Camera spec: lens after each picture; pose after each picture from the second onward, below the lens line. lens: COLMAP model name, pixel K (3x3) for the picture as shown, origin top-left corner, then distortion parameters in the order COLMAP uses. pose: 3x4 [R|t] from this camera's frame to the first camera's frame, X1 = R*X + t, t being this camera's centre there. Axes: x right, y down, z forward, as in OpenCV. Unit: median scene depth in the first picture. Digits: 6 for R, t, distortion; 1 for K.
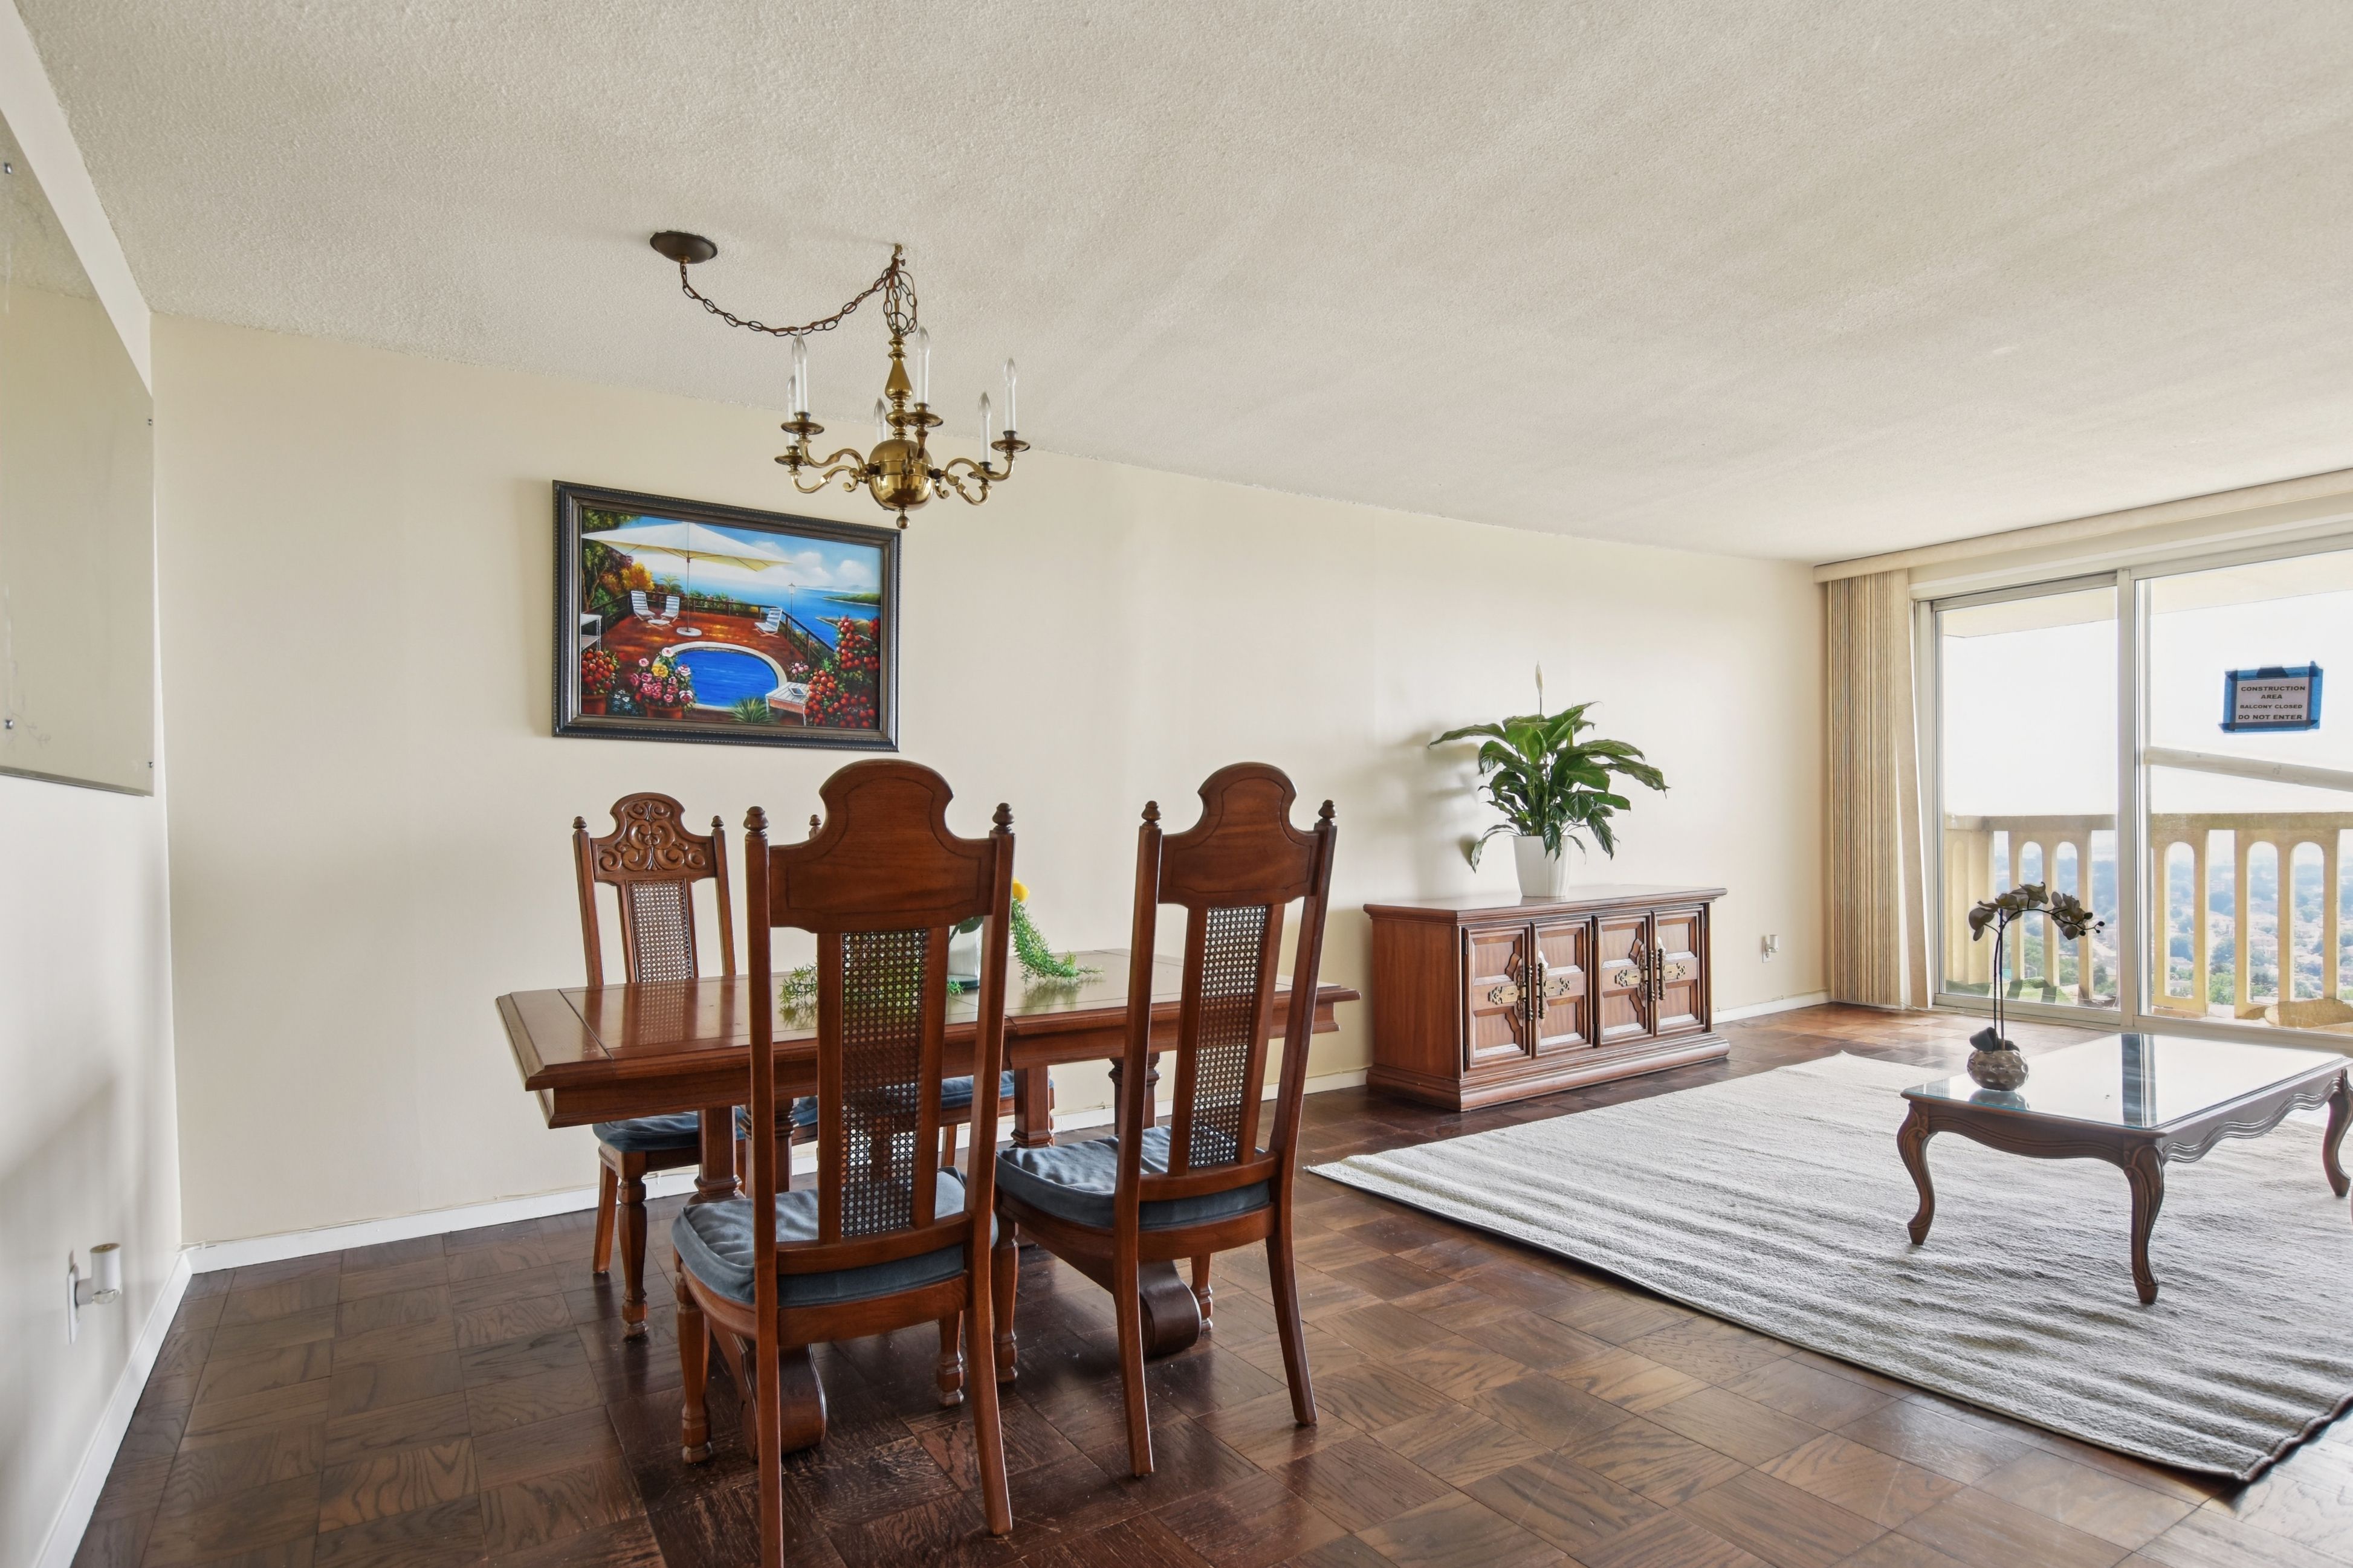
lens RADIAL K [[1250.3, 0, 1158.5], [0, 1250.3, 838.5], [0, 0, 1]] dist [0.004661, 0.000478]
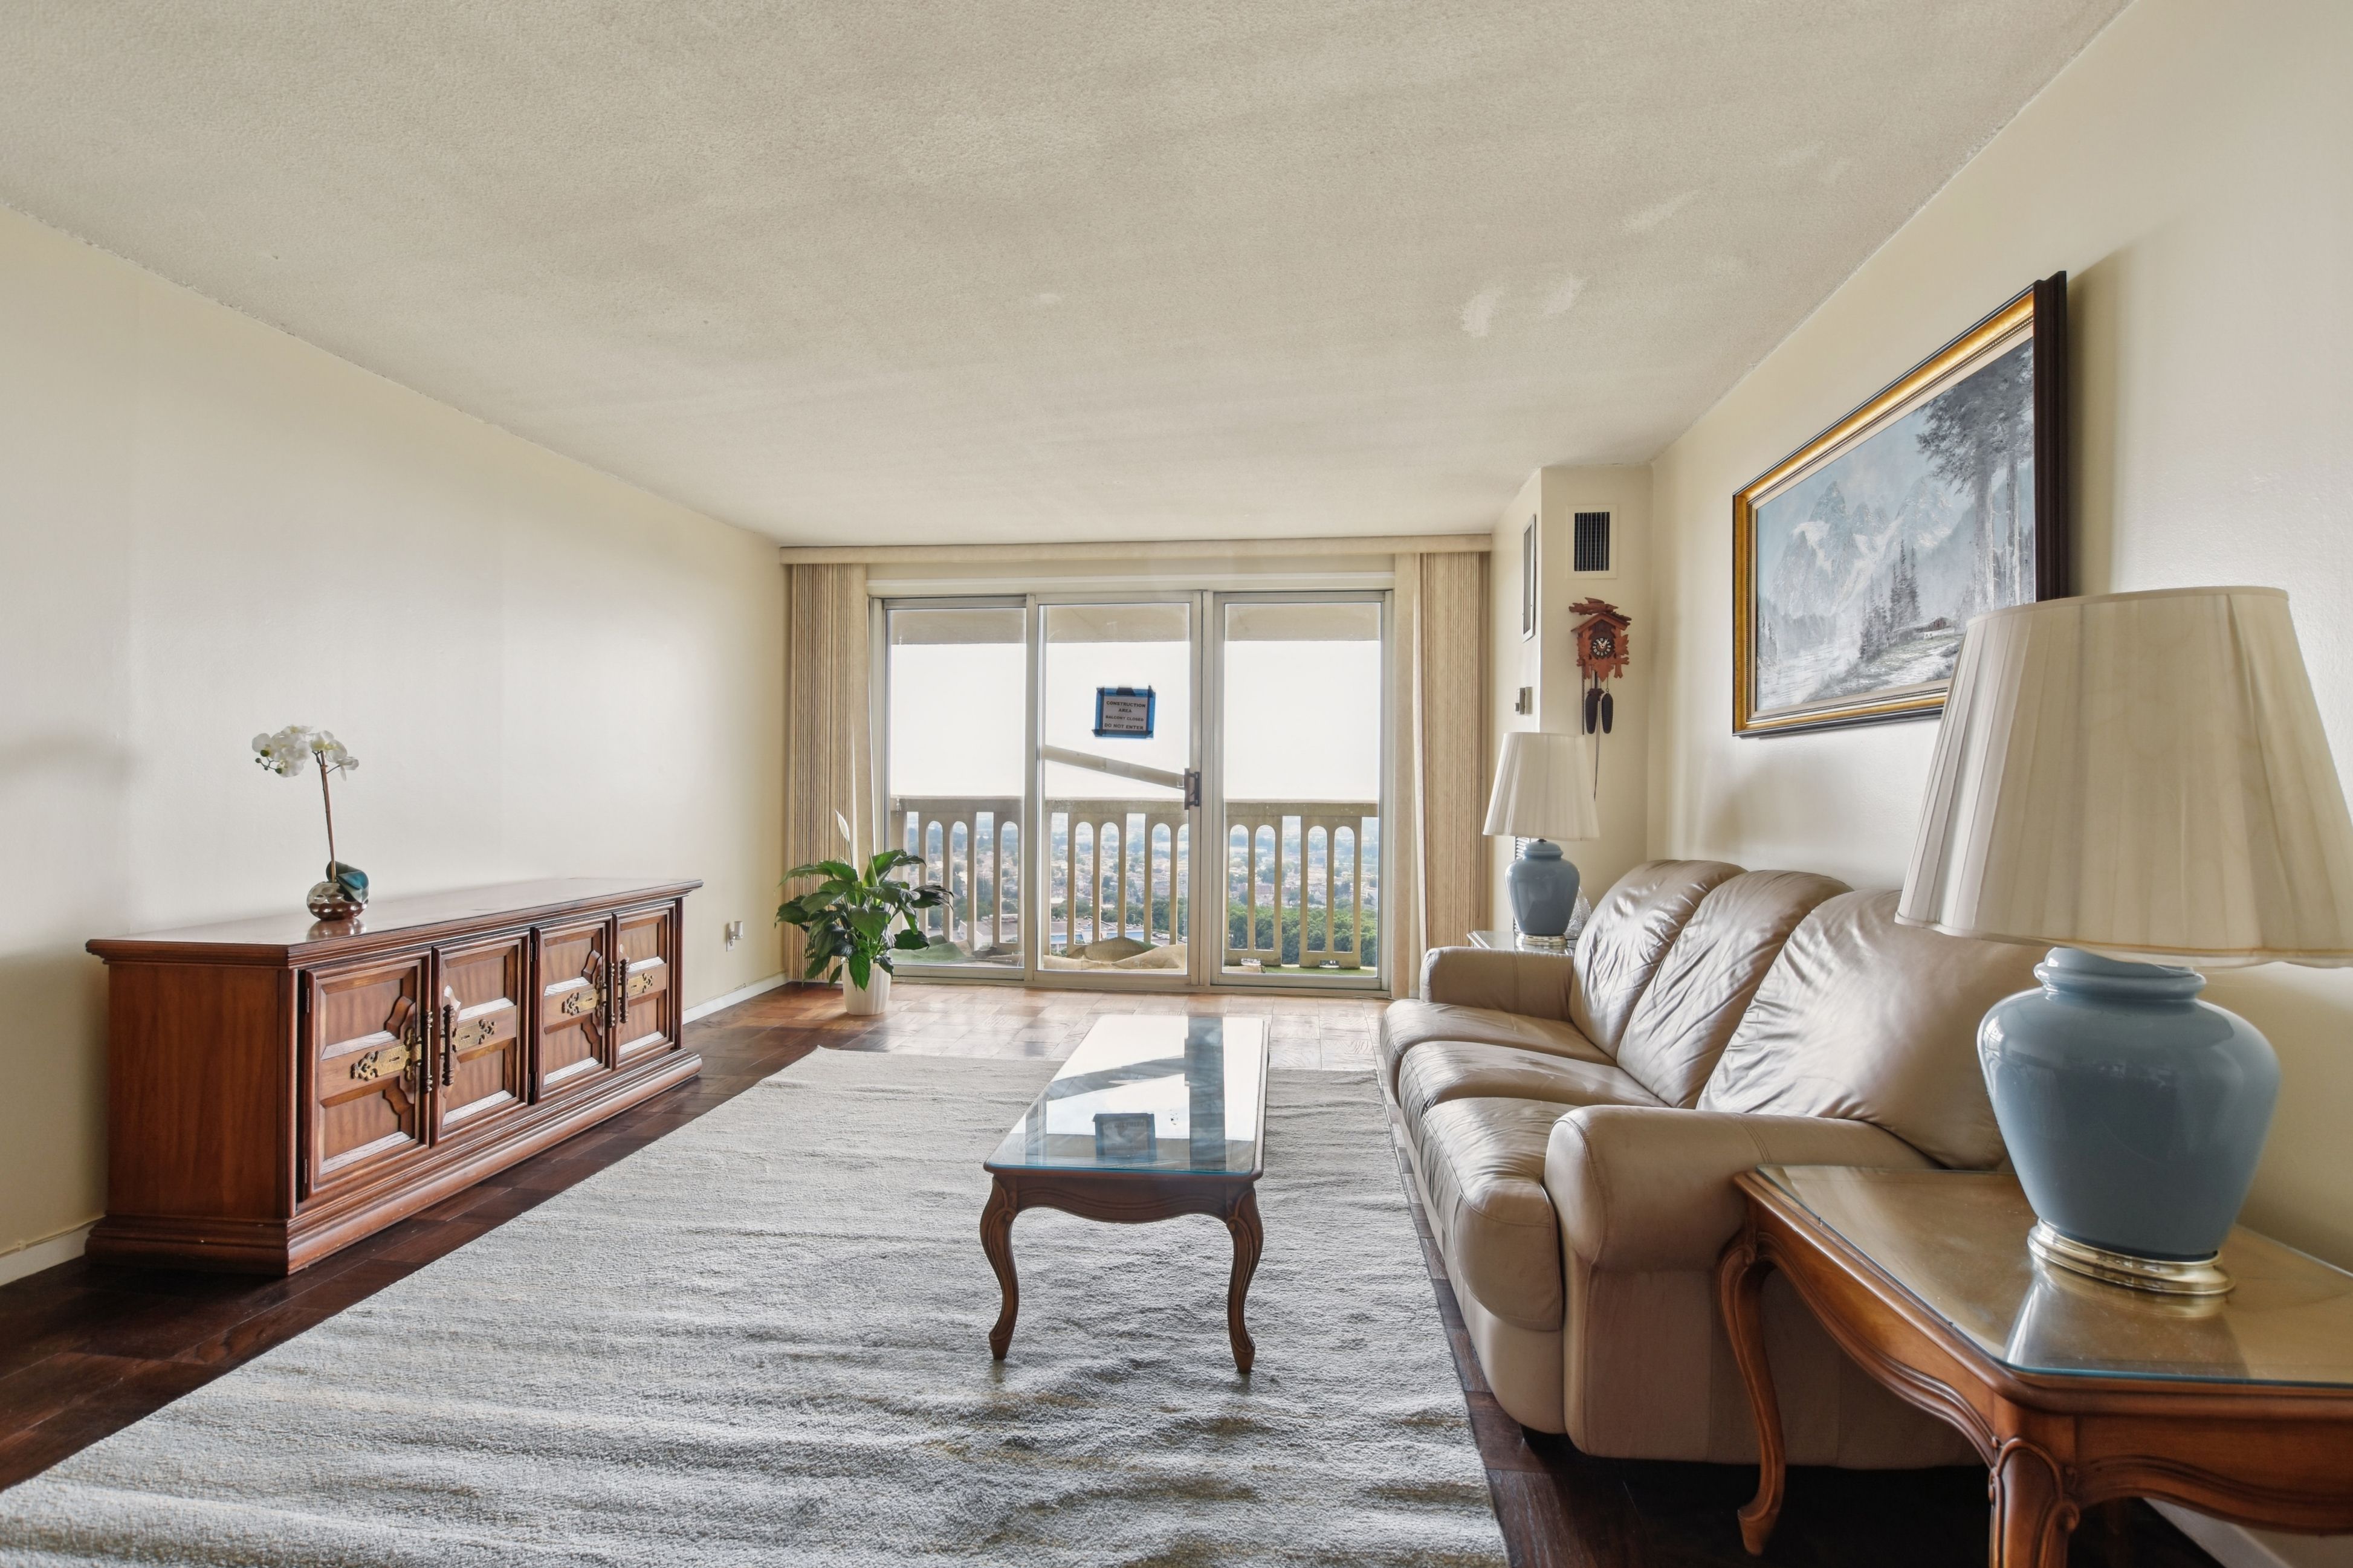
lens RADIAL K [[1044.0, 0, 1182.2], [0, 1044.0, 798.7], [0, 0, 1]] dist [0.009994, -0.006586]
pose [[0.622264, 0.016768, 0.782628, 0.142598], [-0.007964, 0.999854, -0.015090, -0.012462], [-0.782767, 0.003157, 0.622306, 0.445802]]
